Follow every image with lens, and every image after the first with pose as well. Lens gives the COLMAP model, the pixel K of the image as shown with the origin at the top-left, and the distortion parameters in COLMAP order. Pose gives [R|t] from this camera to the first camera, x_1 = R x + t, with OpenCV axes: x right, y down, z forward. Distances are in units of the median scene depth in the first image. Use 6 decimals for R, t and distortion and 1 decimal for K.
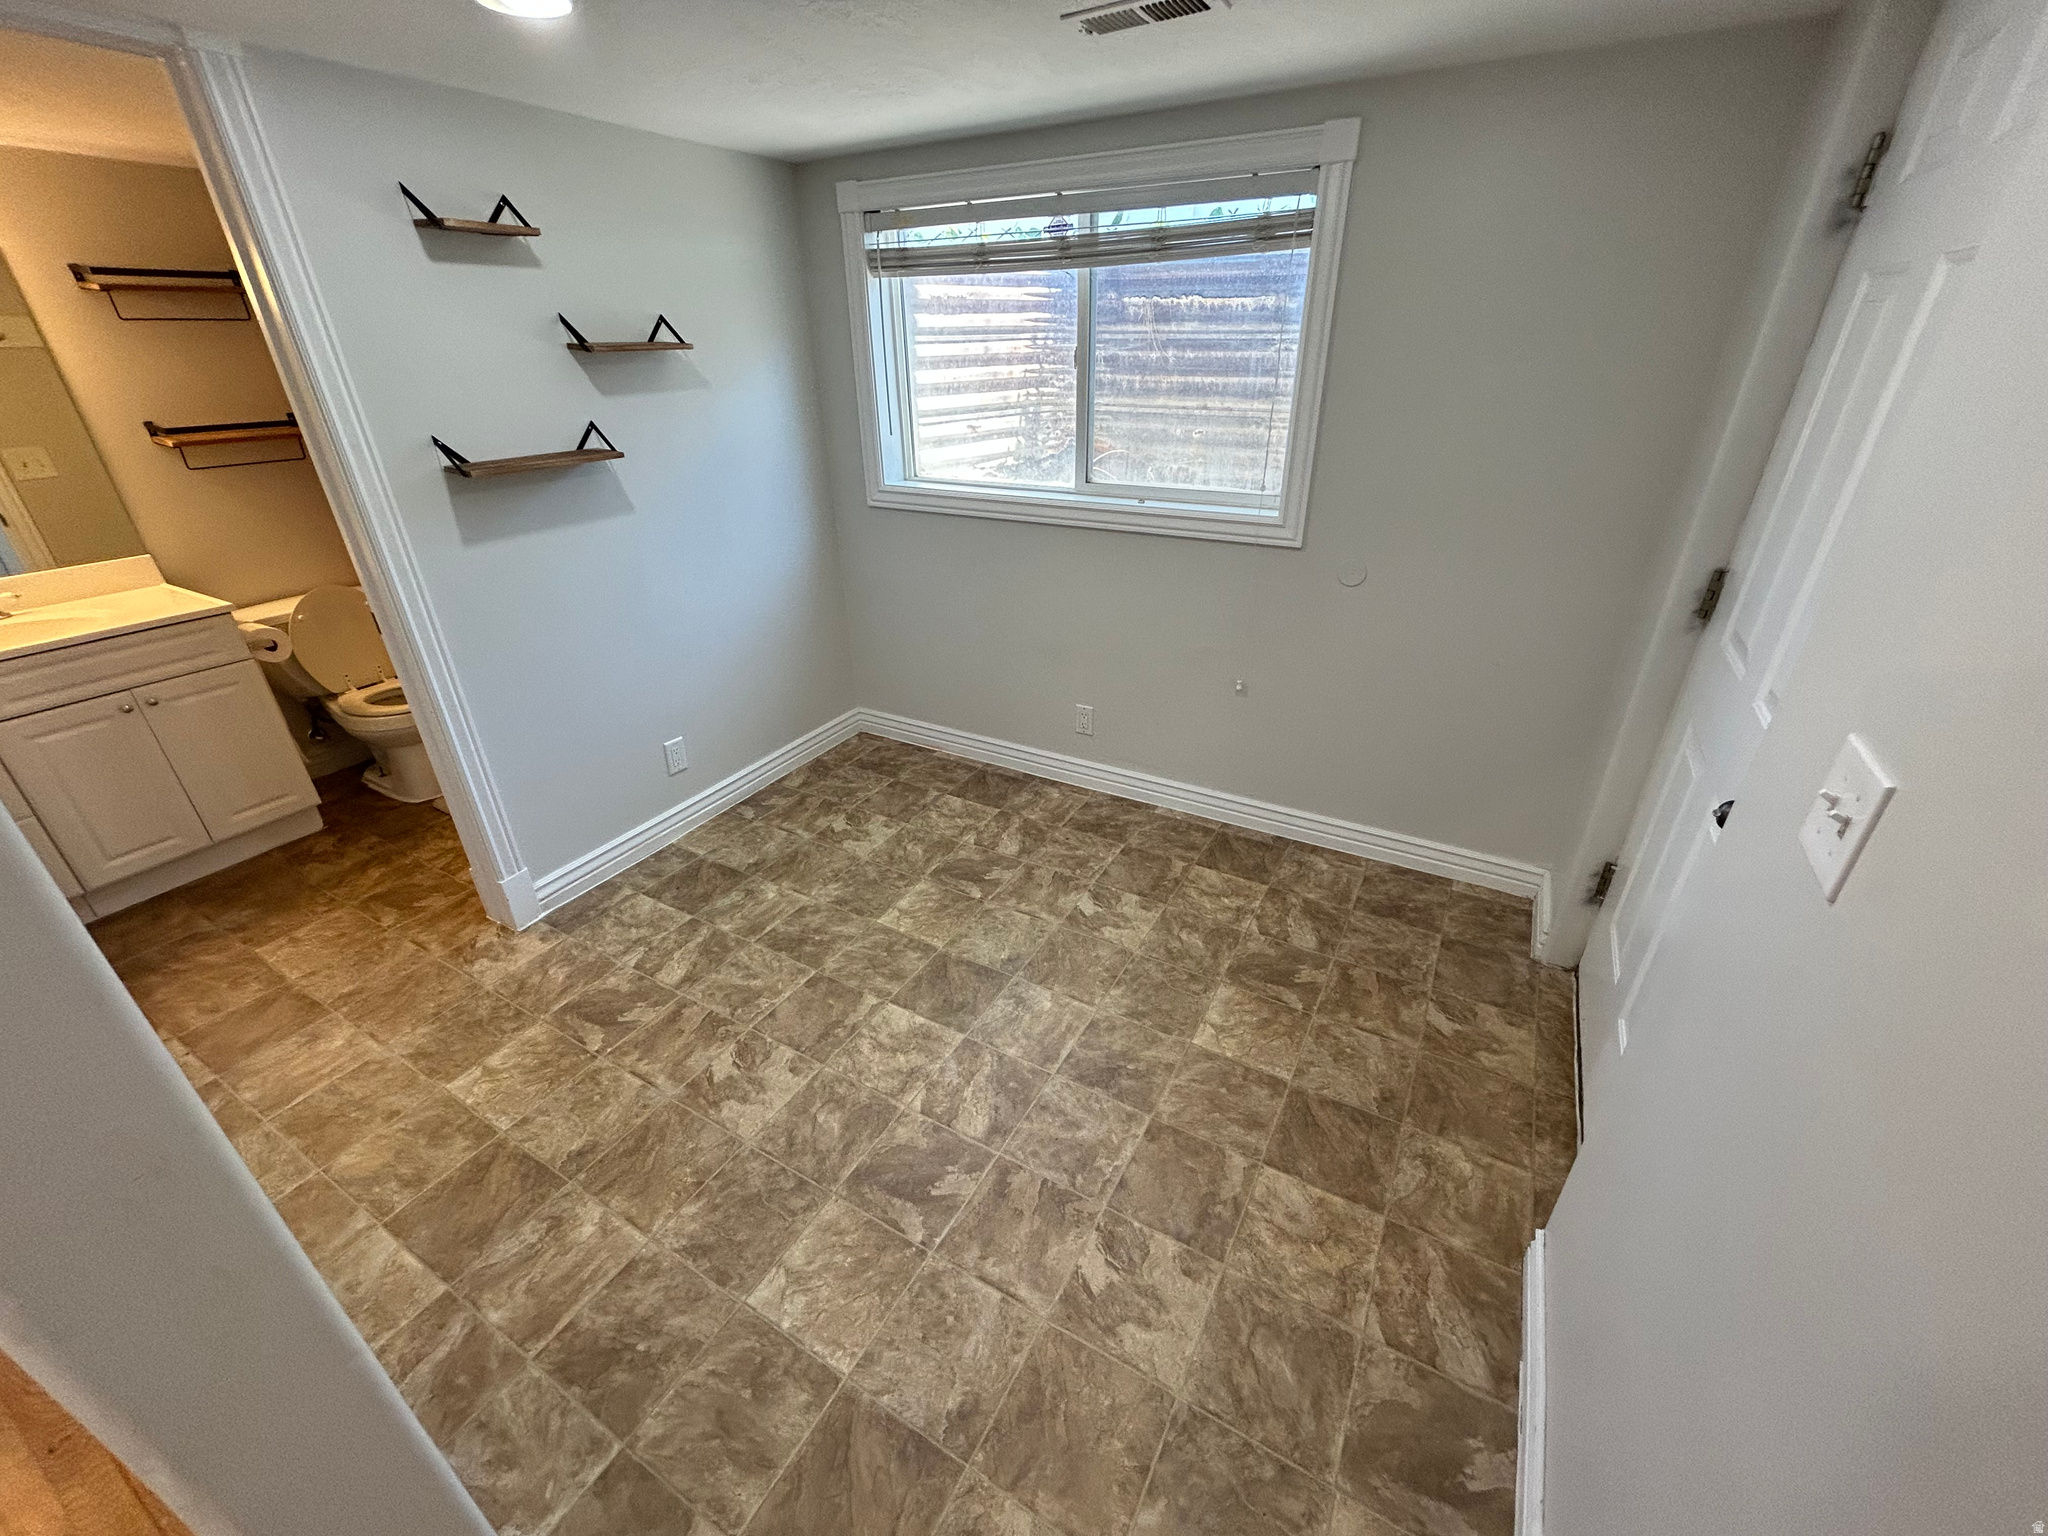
lens RADIAL K [[829.9, 0, 1024.0], [0, 829.9, 768.0], [0, 0, 1]] dist [0.000268, 0.000760]
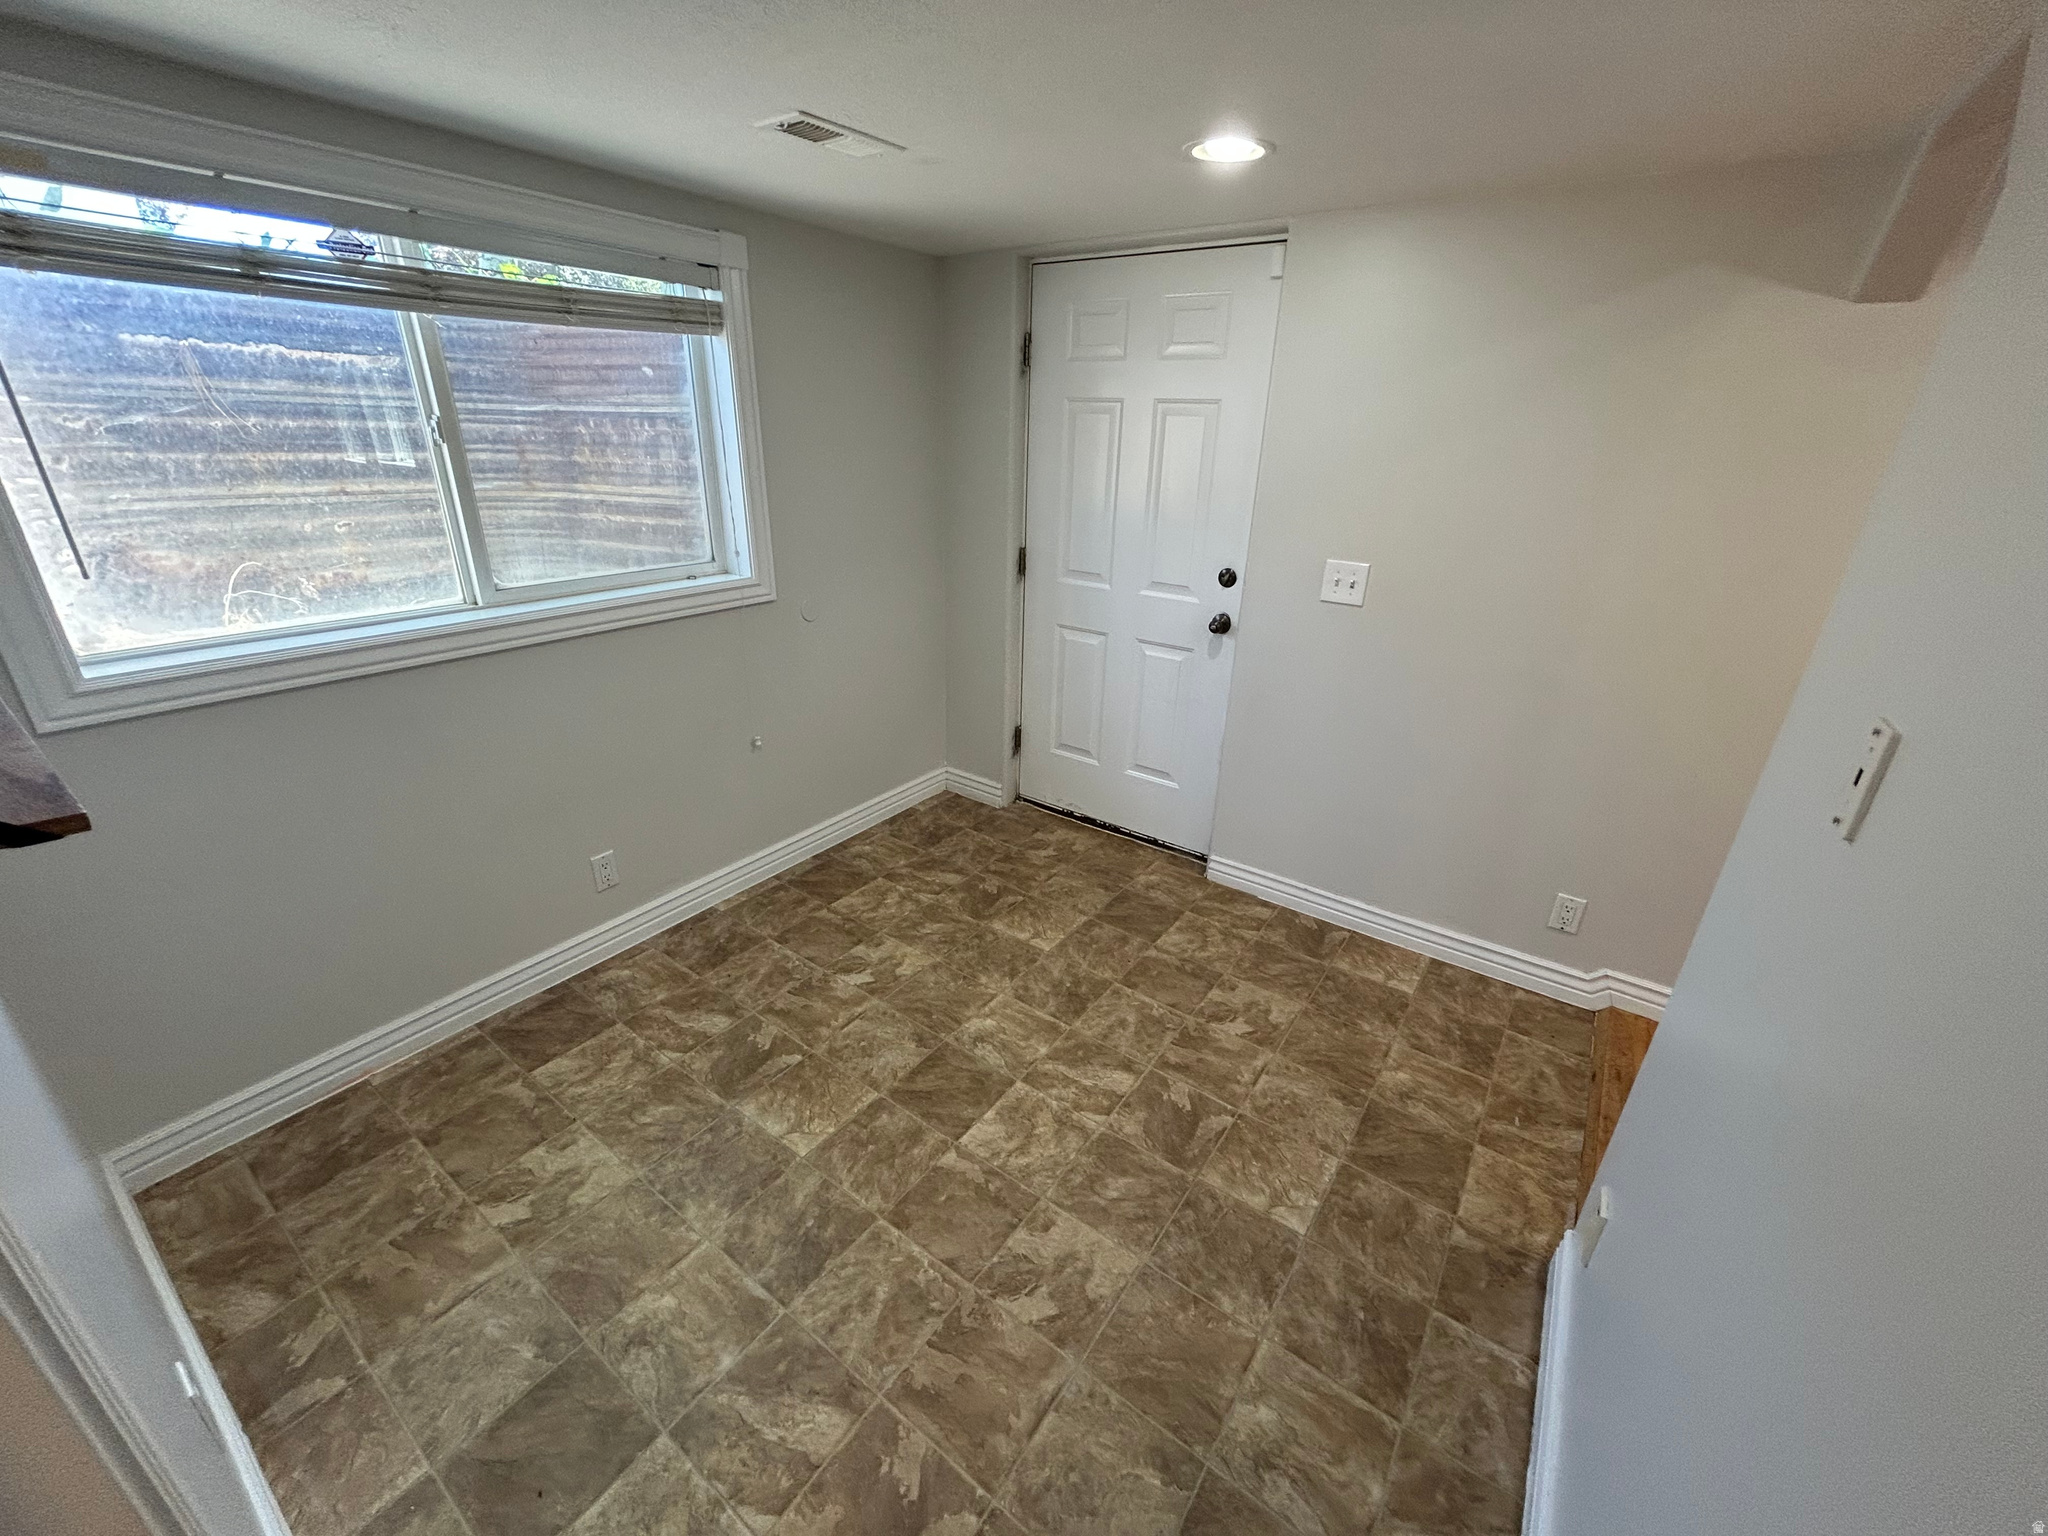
lens RADIAL K [[824.2, 0, 1031.3], [0, 824.2, 767.9], [0, 0, 1]] dist [0.000286, 0.000181]
pose [[0.095299, -0.374183, 0.922445, -0.833299], [0.430328, 0.851087, 0.300779, -0.293326], [-0.897628, 0.368290, 0.242129, 0.579409]]
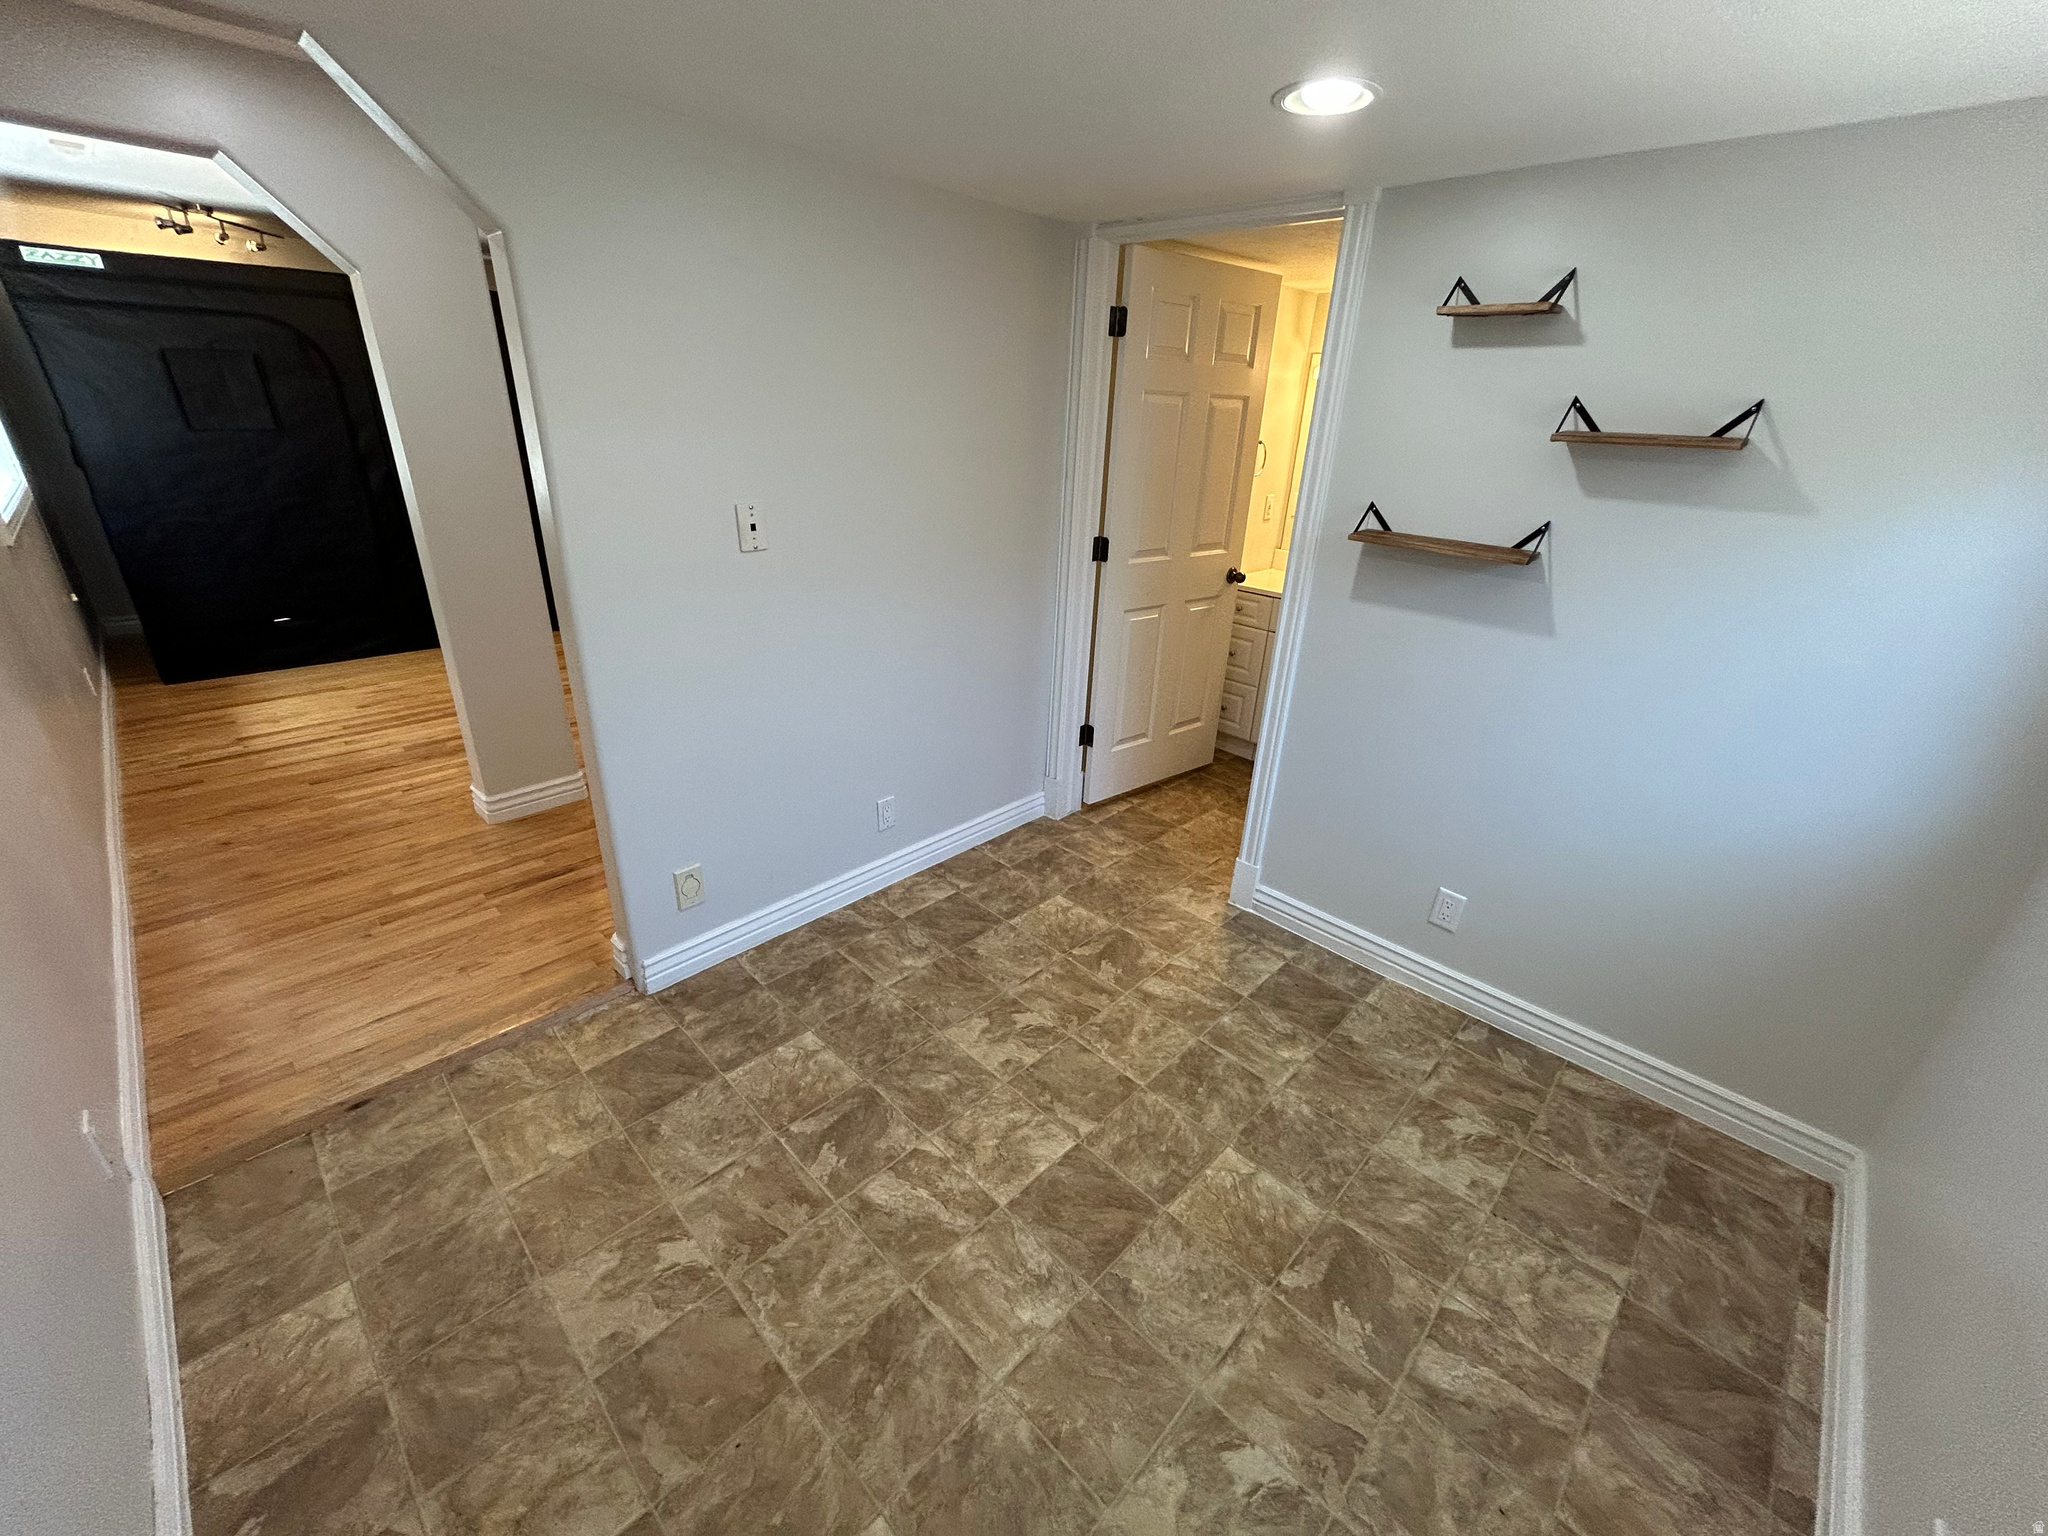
lens RADIAL K [[818.2, 0, 1024.4], [0, 818.2, 768.3], [0, 0, 1]] dist [-0.001291, 0.001039]
pose [[-0.254122, 0.394774, -0.882936, 0.470279], [-0.477832, 0.742463, 0.469494, -0.400284], [0.840892, 0.541204, -0.000040, 0.751476]]
